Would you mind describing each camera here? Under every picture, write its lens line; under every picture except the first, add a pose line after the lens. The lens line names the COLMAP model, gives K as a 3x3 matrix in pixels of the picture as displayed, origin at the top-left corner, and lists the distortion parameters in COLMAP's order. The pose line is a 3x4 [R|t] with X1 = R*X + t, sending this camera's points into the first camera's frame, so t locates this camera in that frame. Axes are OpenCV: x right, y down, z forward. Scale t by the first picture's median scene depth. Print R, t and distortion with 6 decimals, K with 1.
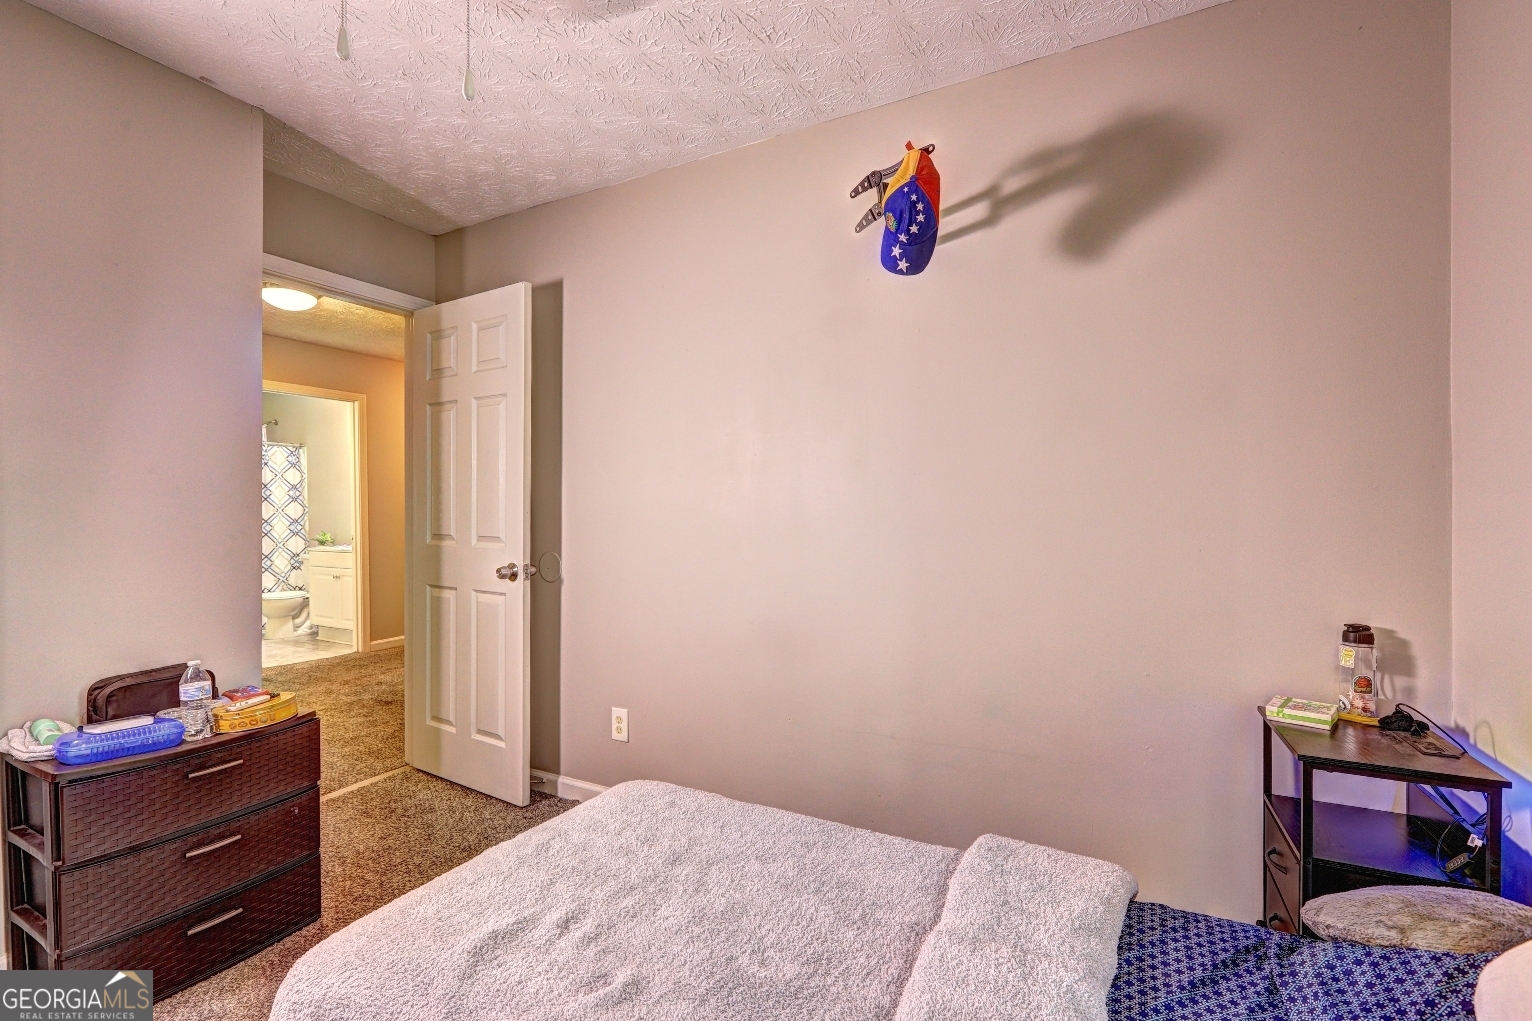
lens RADIAL K [[697.5, 0, 768.3], [0, 697.5, 515.6], [0, 0, 1]] dist [-0.001306, 0.000779]
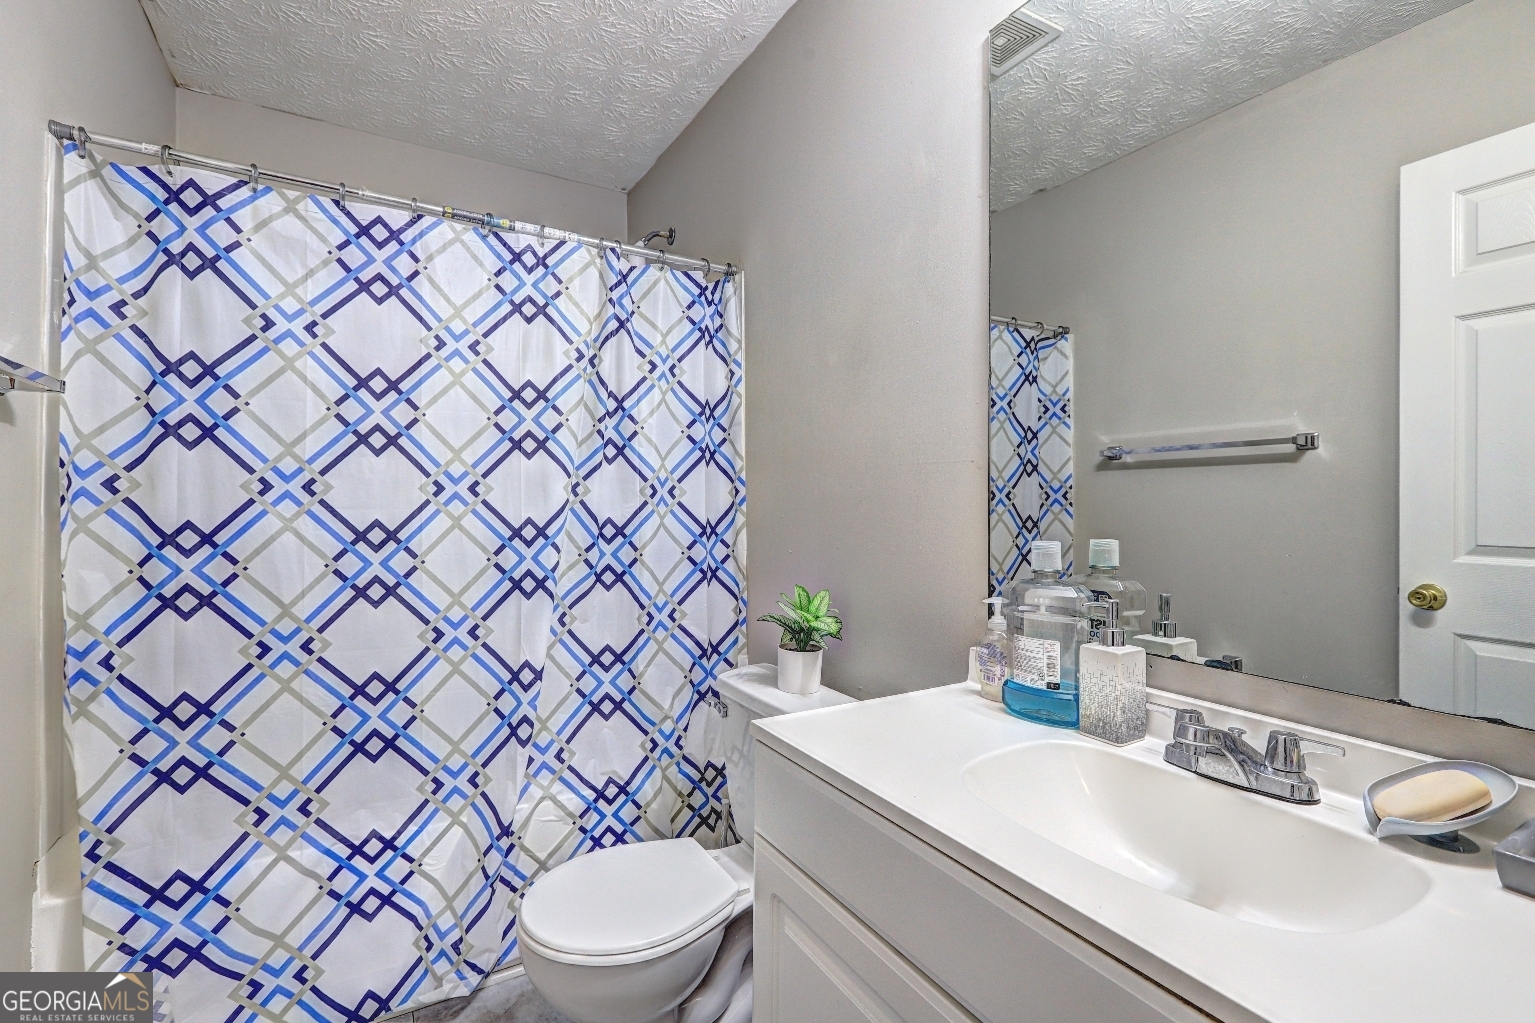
lens RADIAL K [[698.9, 0, 763.6], [0, 698.9, 503.4], [0, 0, 1]] dist [-0.001306, 0.000779]
pose [[0.855462, 0.009747, -0.517774, -0.512525], [-0.012862, 0.999914, -0.002428, -0.002802], [0.517706, 0.008737, 0.855514, 0.768606]]
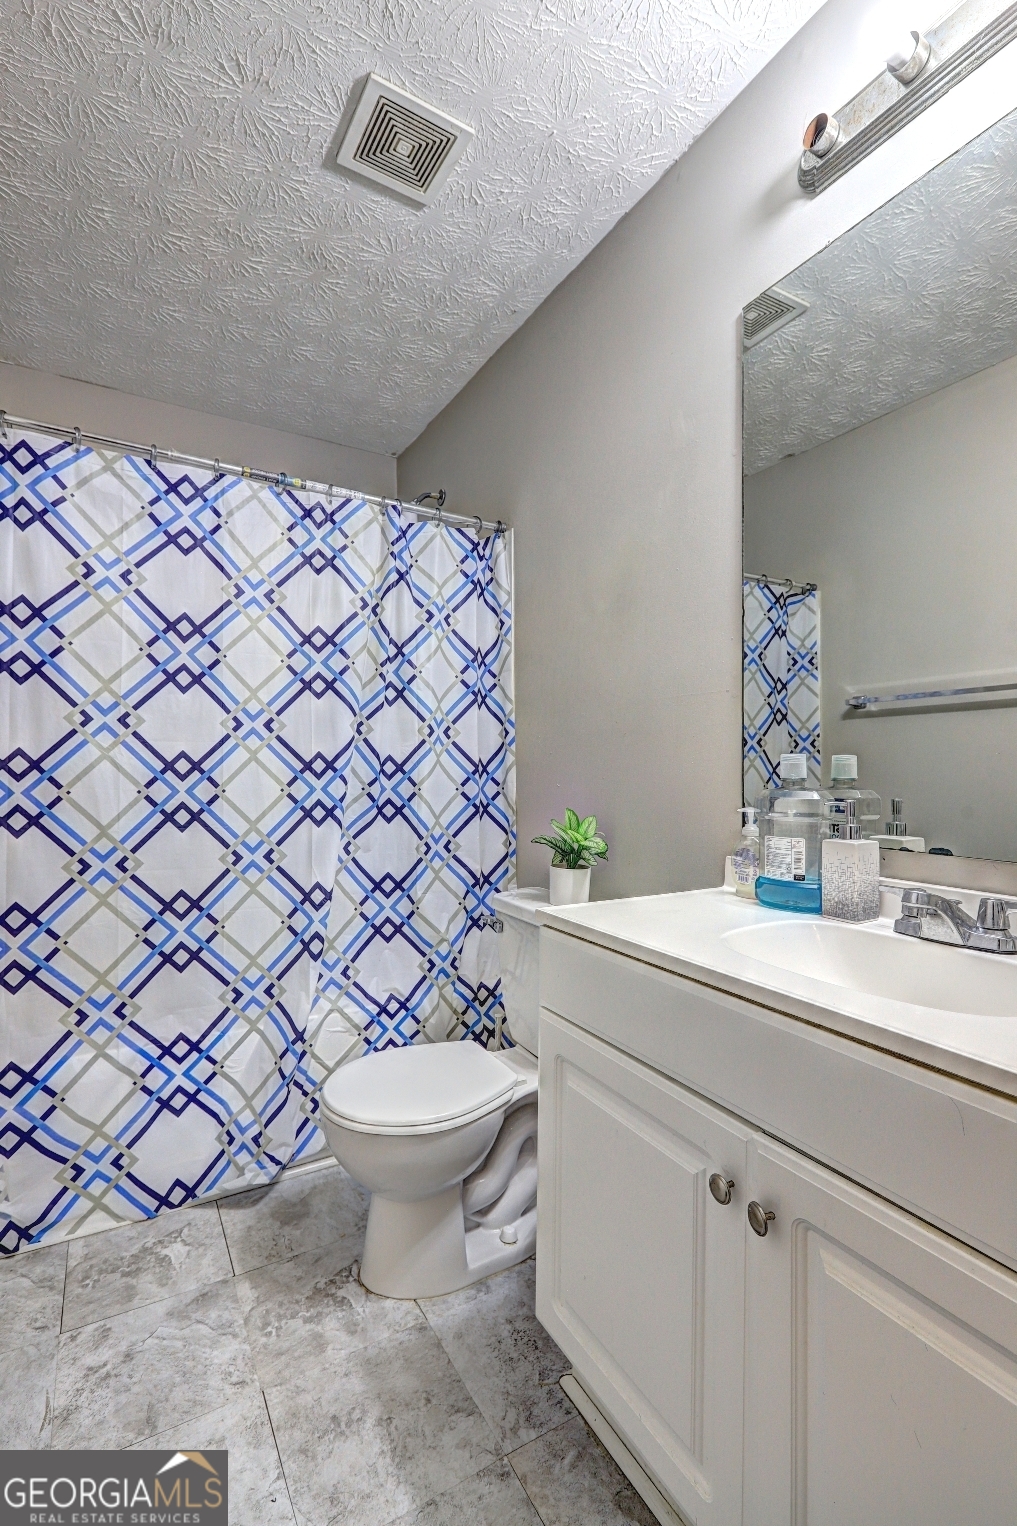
lens RADIAL K [[694.8, 0, 515.6], [0, 694.8, 765.0], [0, 0, 1]] dist [-0.001306, 0.000779]
pose [[0.855456, 0.006749, -0.517831, -0.508412], [-0.013148, 0.999876, -0.008690, 0.008671], [0.517708, 0.014242, 0.855439, 0.748335]]
